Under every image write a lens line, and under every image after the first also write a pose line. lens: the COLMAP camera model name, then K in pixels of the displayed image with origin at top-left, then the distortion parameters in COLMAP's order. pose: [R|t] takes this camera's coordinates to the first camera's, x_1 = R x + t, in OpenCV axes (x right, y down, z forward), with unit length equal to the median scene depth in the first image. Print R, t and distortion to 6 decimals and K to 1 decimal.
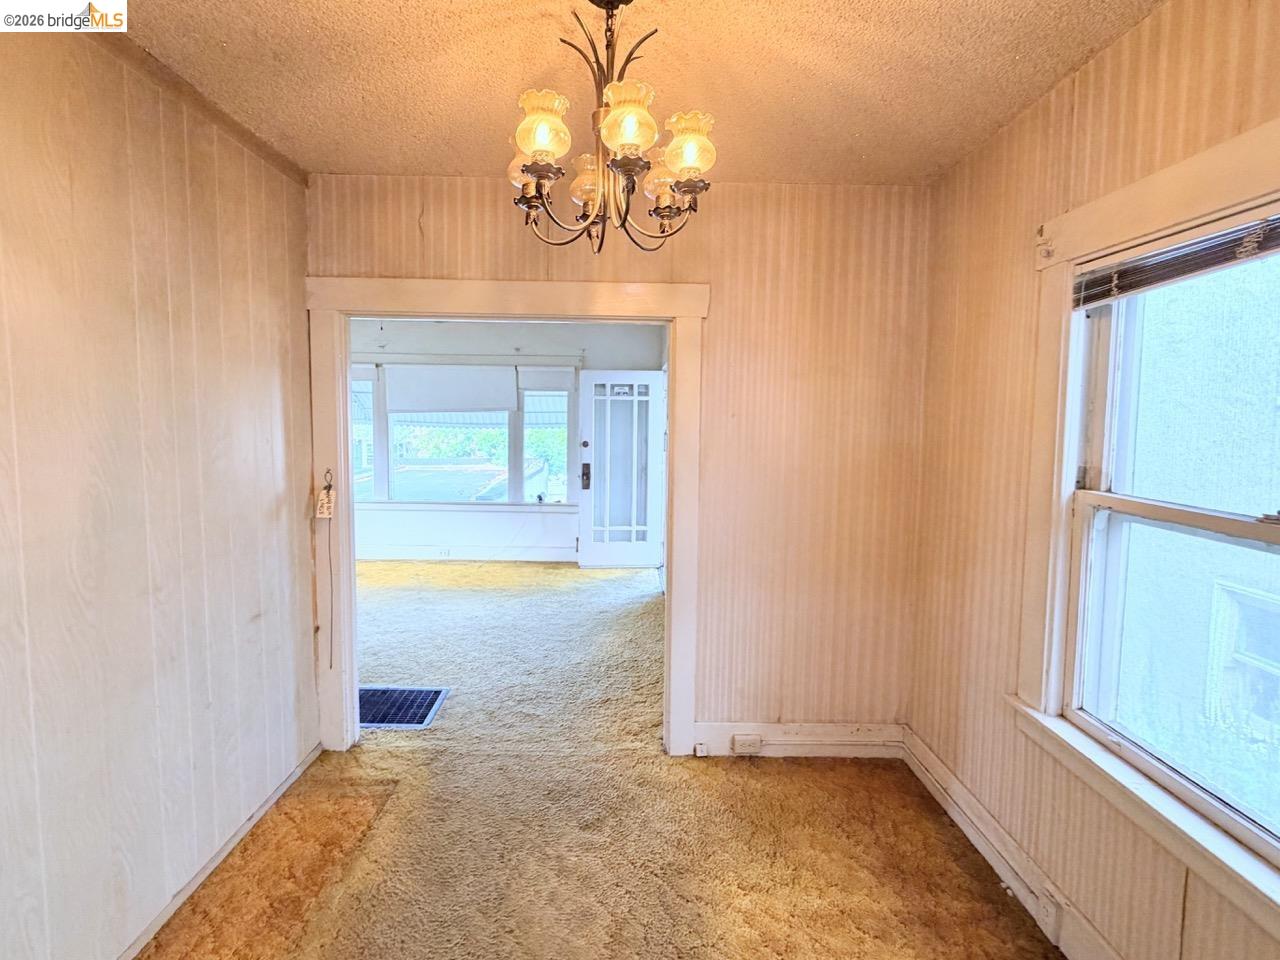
lens RADIAL K [[615.6, 0, 634.8], [0, 615.6, 469.3], [0, 0, 1]] dist [0.002064, 0.000164]
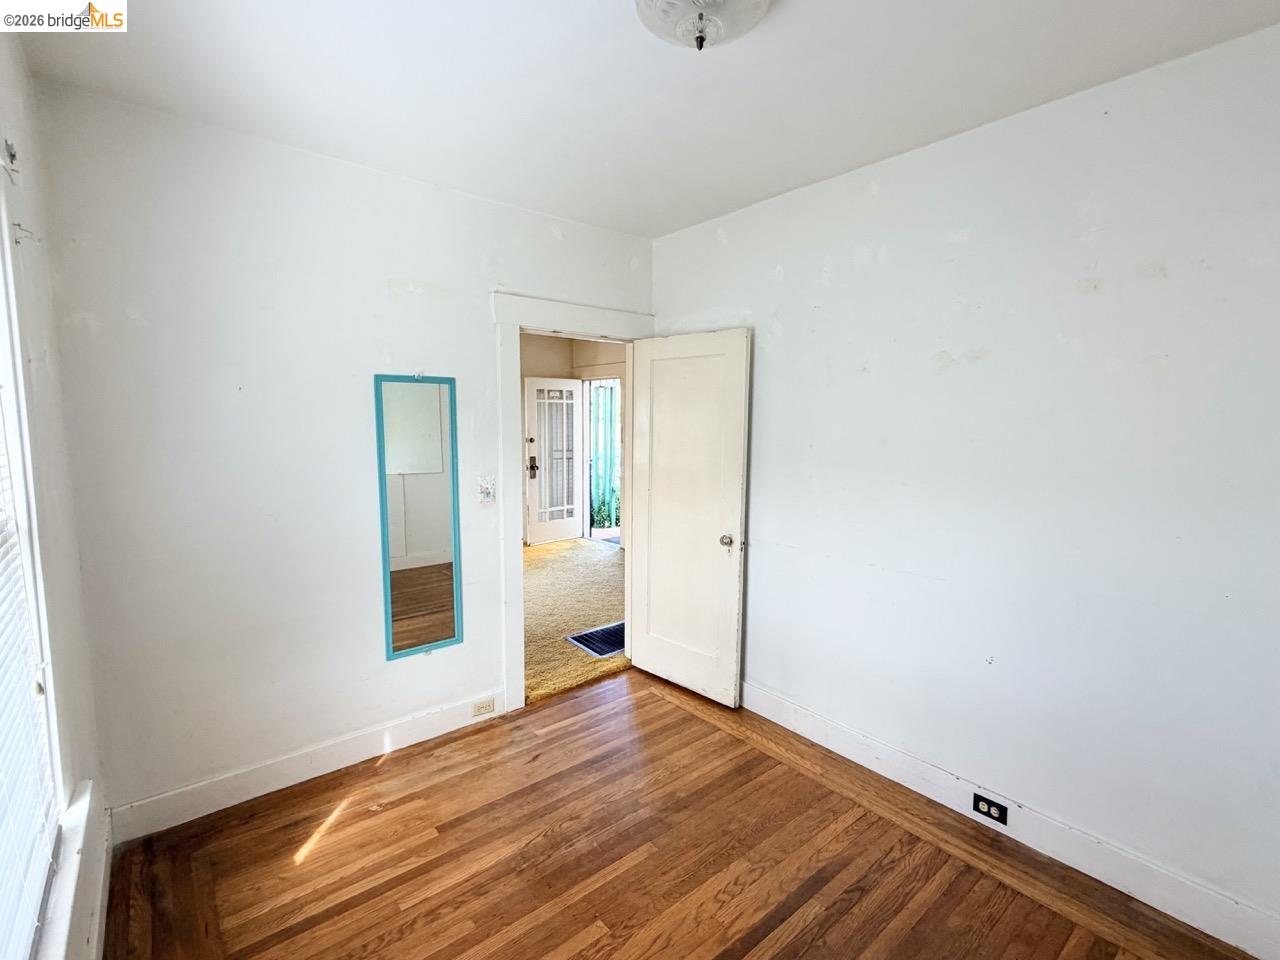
lens RADIAL K [[588.3, 0, 640.3], [0, 588.3, 483.1], [0, 0, 1]] dist [0.000477, -0.000061]
pose [[0.773691, -0.079728, 0.628527, -0.660688], [0.060242, 0.996813, 0.052289, -0.005486], [-0.630693, -0.002592, 0.776028, -0.007825]]
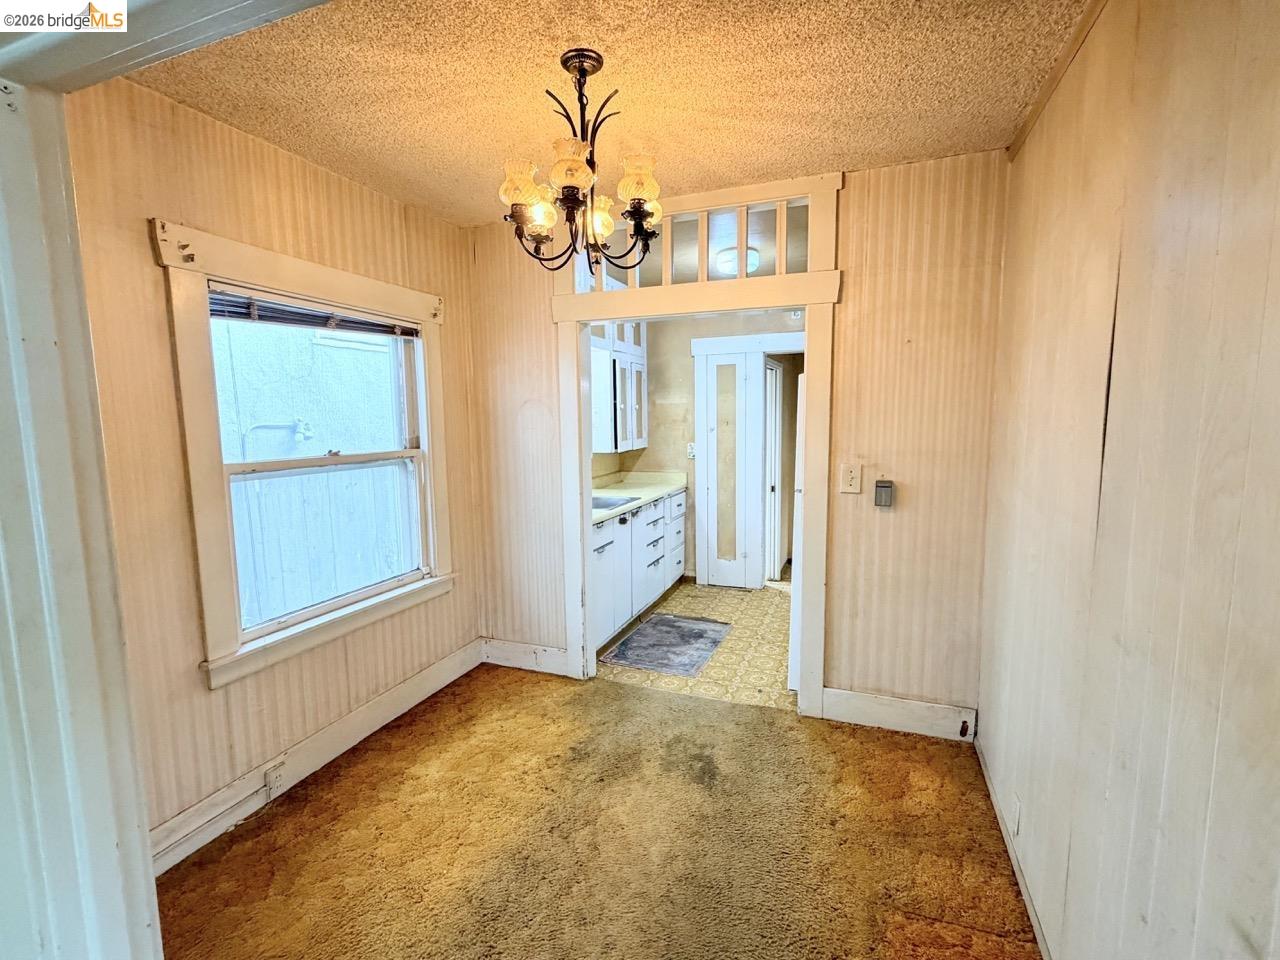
lens RADIAL K [[588.3, 0, 640.3], [0, 588.3, 483.1], [0, 0, 1]] dist [0.000477, -0.000061]
pose [[-0.932263, -0.042983, 0.359218, -0.151895], [0.032421, 0.978996, 0.201284, -0.044356], [-0.360325, 0.199296, -0.911289, 0.551552]]
